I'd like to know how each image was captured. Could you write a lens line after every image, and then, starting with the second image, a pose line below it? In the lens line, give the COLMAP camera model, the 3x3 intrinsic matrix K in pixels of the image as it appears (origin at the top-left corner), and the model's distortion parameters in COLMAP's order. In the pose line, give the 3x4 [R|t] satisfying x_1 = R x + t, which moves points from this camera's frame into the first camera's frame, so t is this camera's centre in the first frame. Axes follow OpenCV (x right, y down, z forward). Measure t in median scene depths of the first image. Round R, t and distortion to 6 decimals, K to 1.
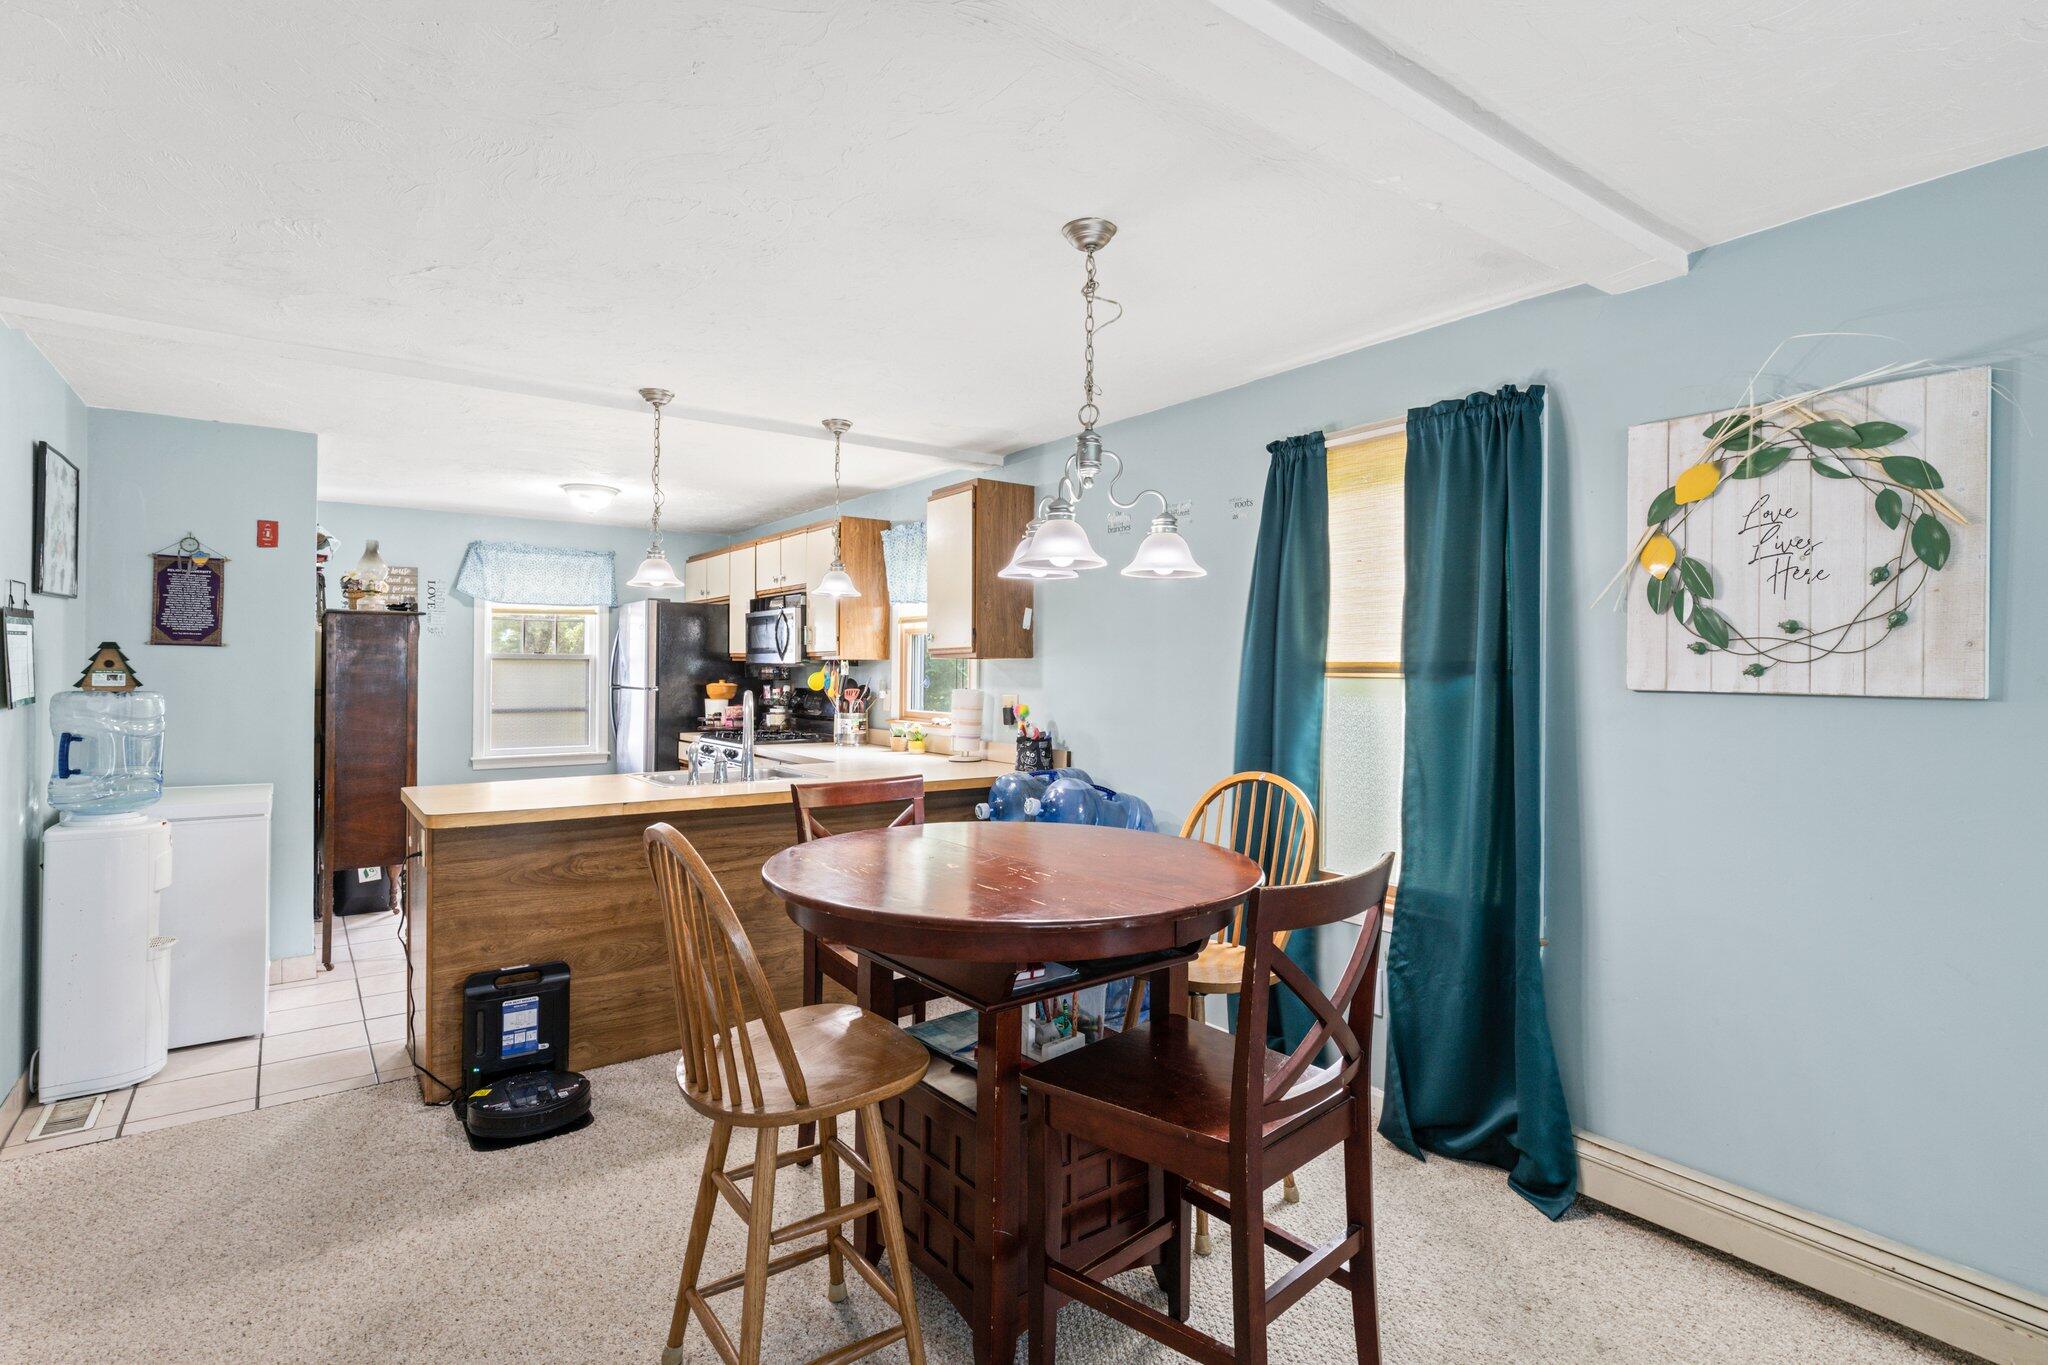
lens RADIAL K [[1011.2, 0, 1044.1], [0, 1011.2, 666.3], [0, 0, 1]] dist [0.000363, -0.000308]
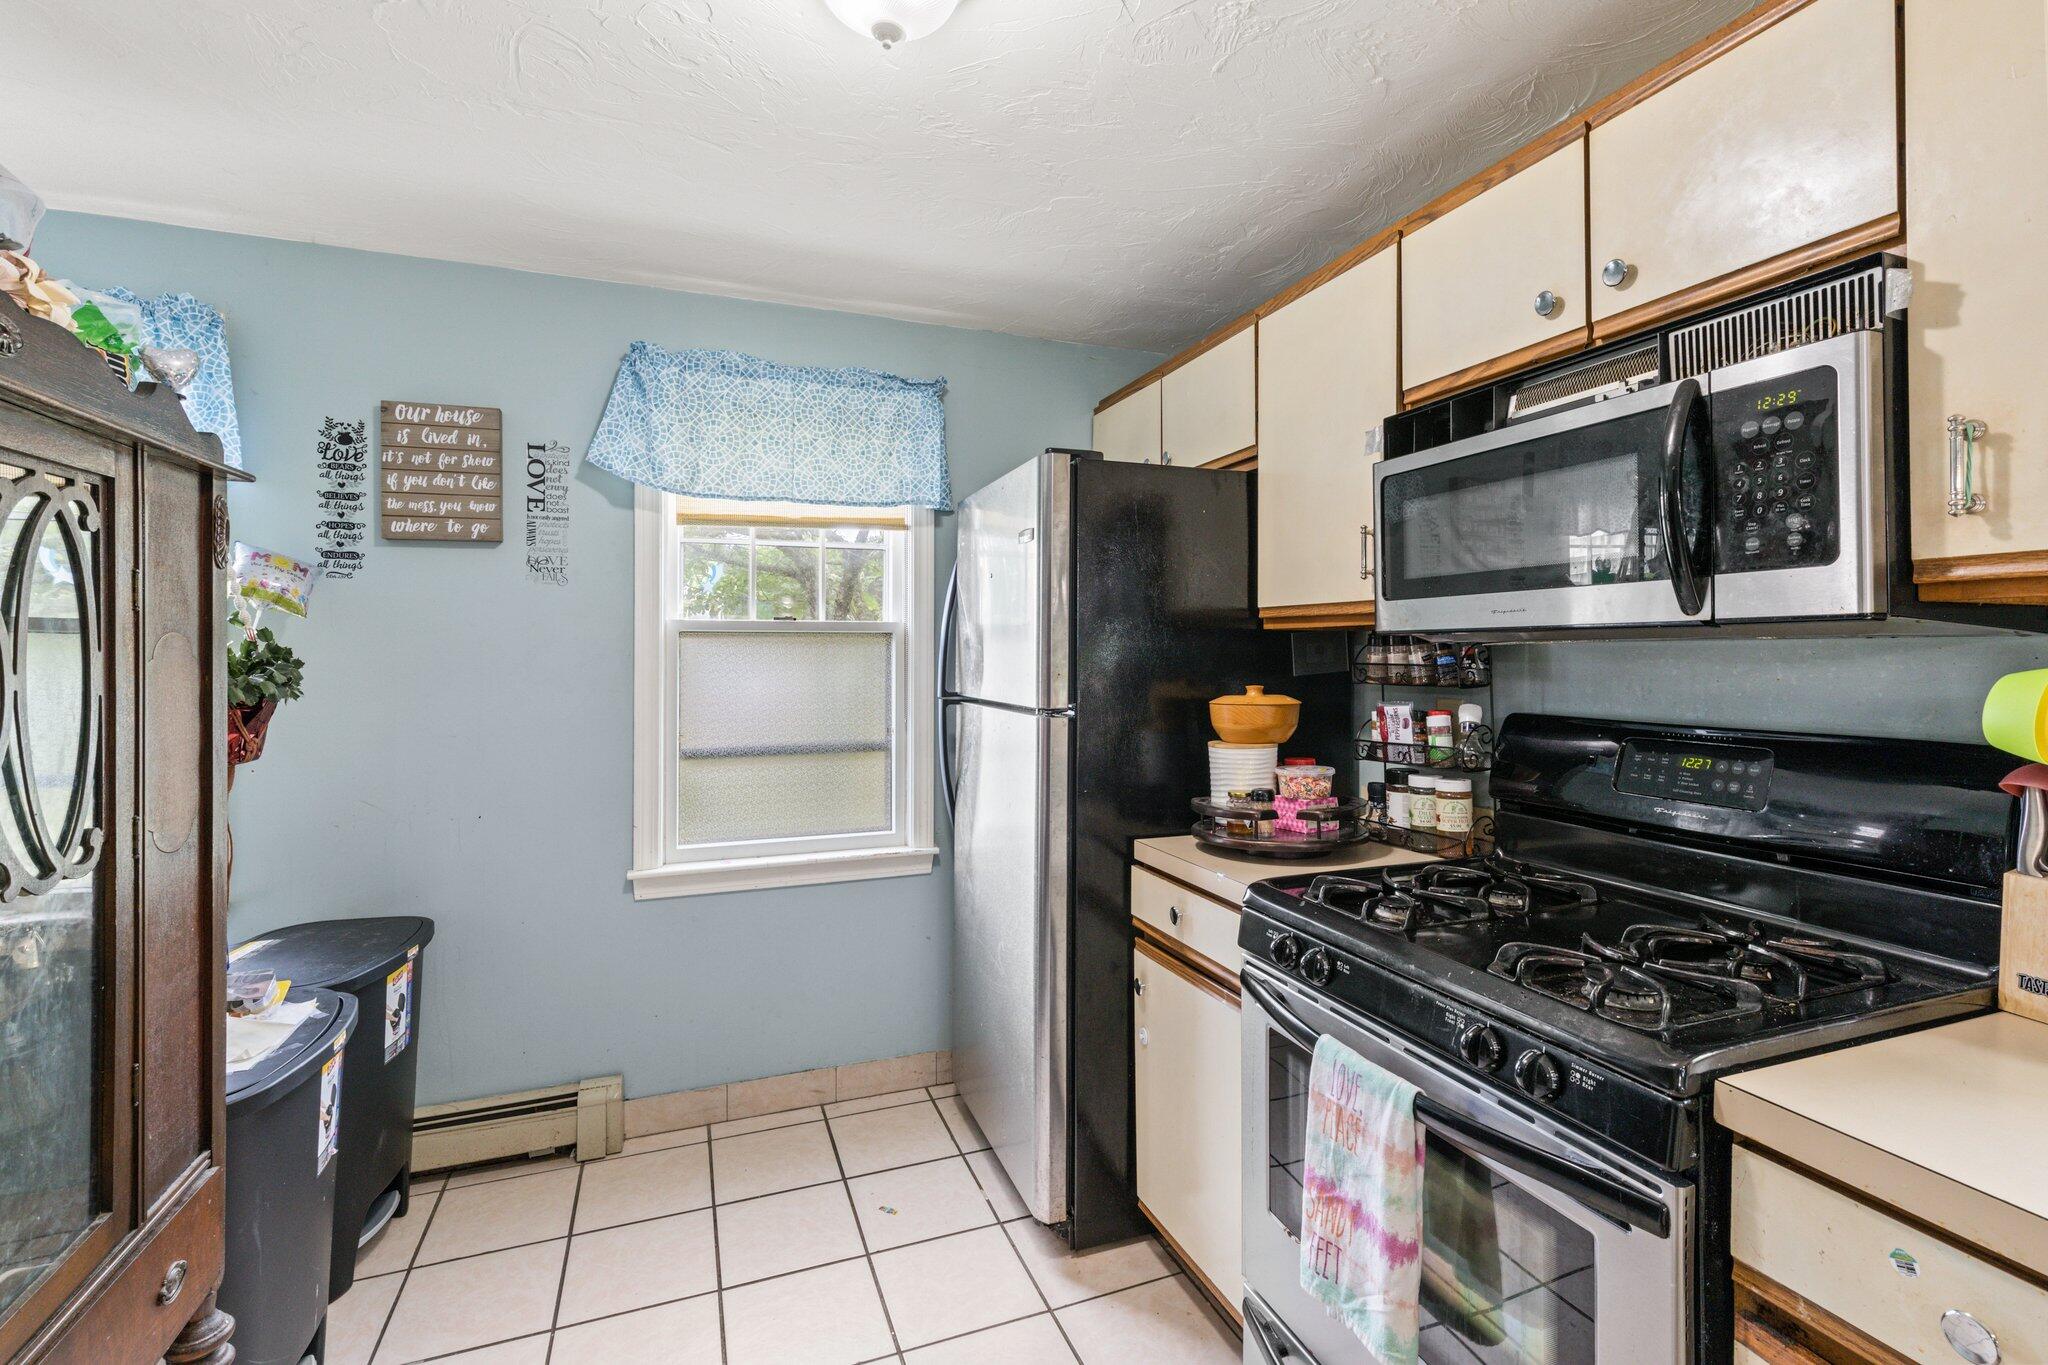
lens RADIAL K [[934.5, 0, 1039.8], [0, 934.5, 646.4], [0, 0, 1]] dist [0.017437, -0.000053]
pose [[0.962397, -0.009181, -0.271493, -0.305503], [0.007779, 0.999950, -0.006239, 0.001884], [0.271537, 0.003893, 0.962420, 0.688102]]
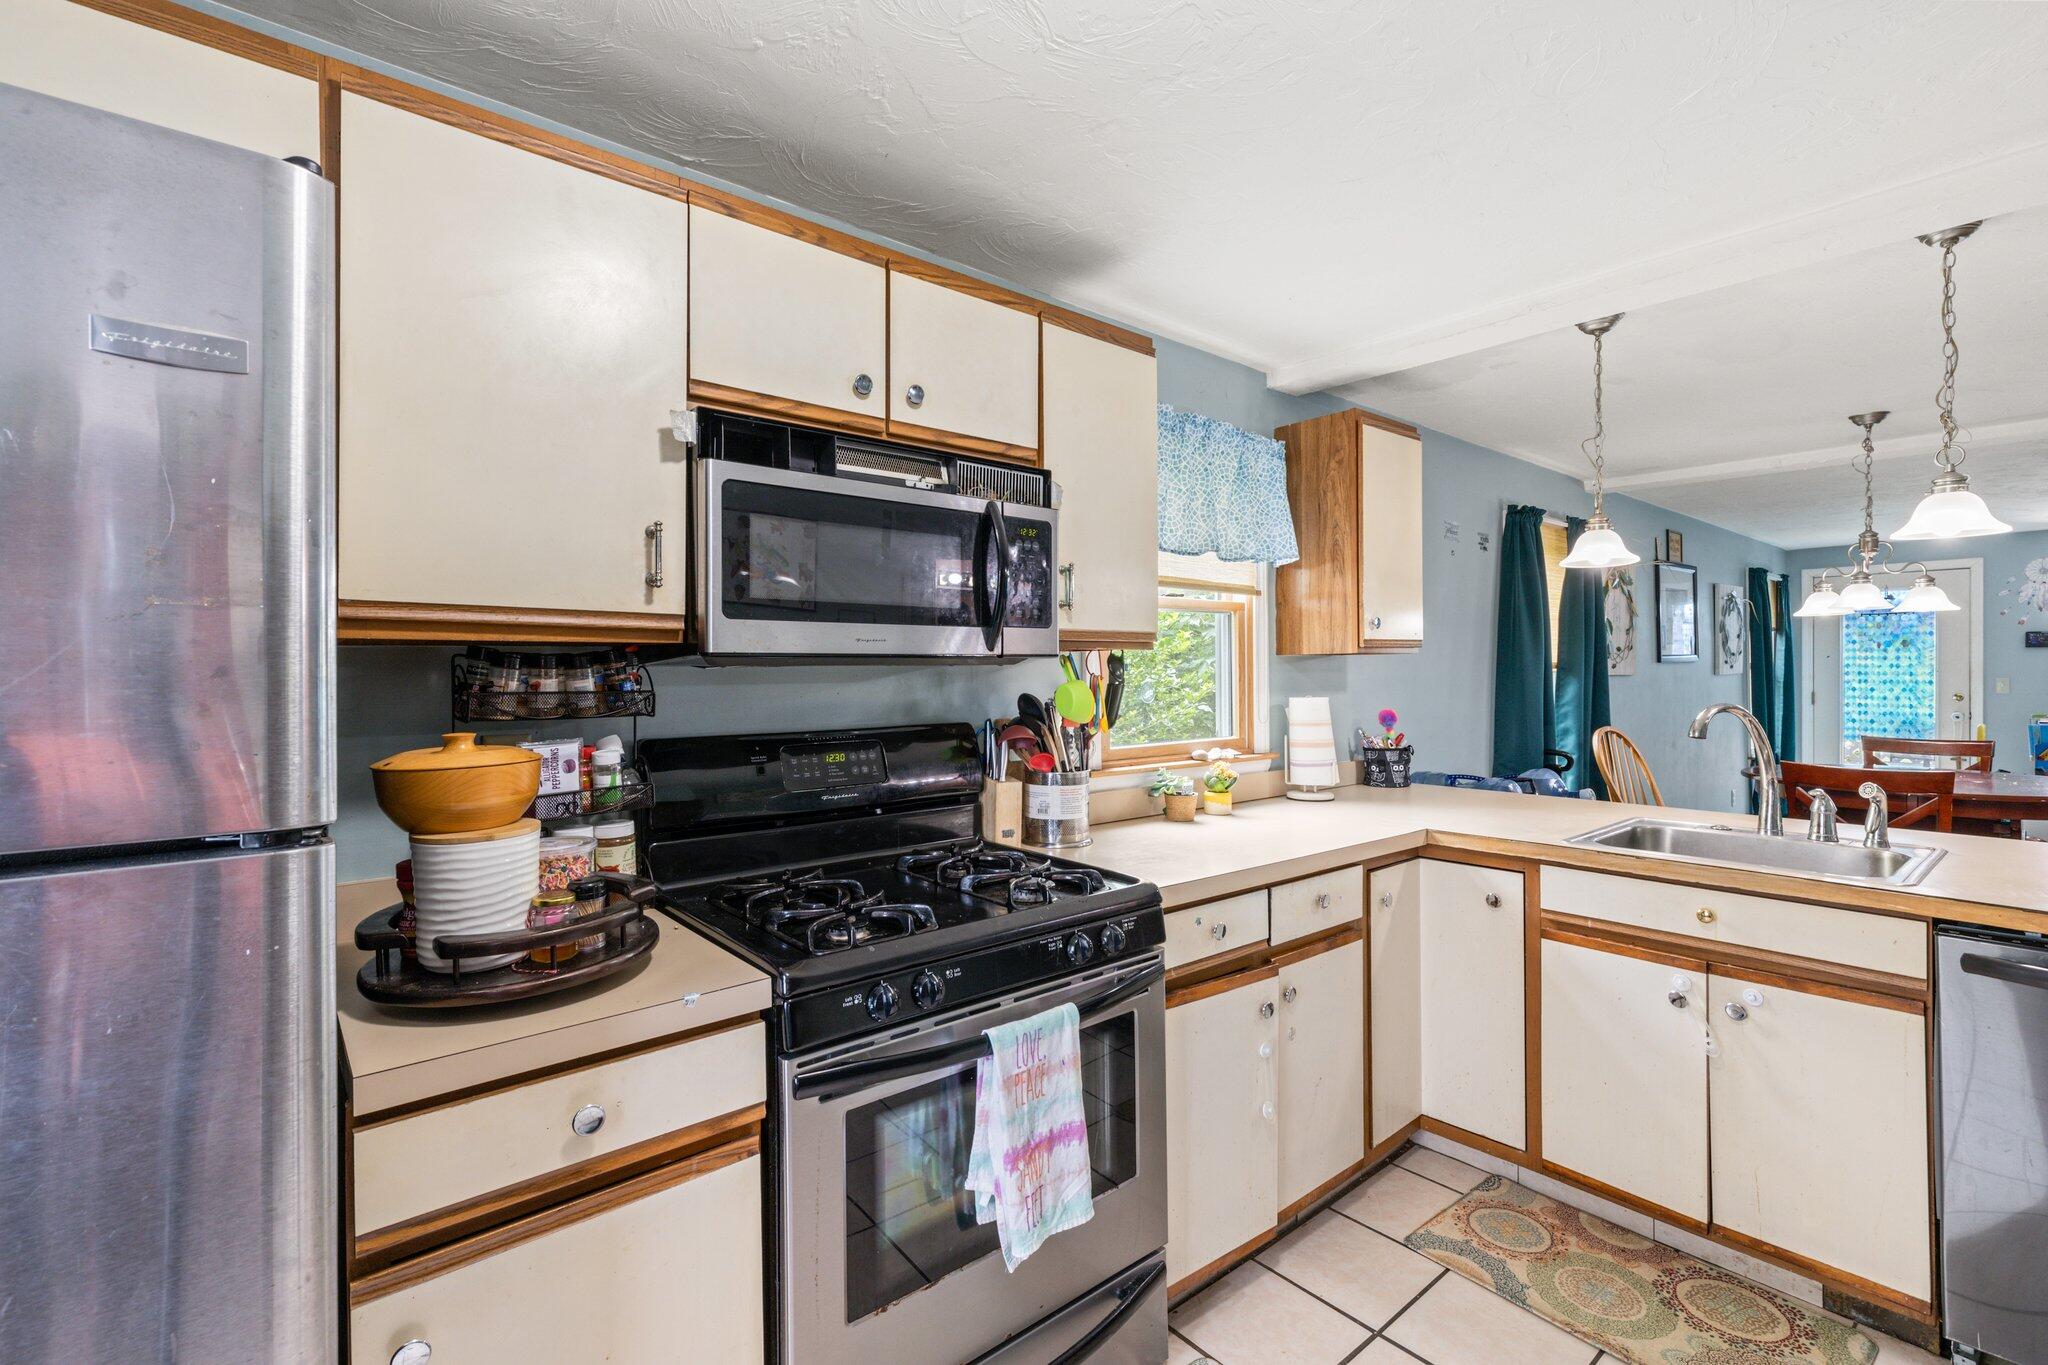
lens RADIAL K [[934.5, 0, 1031.1], [0, 934.5, 678.2], [0, 0, 1]] dist [0.017437, -0.000053]
pose [[-0.069290, -0.013979, 0.997499, -0.521091], [0.001974, 0.999898, 0.014150, -0.000037], [-0.997595, 0.002949, -0.069255, 0.907463]]
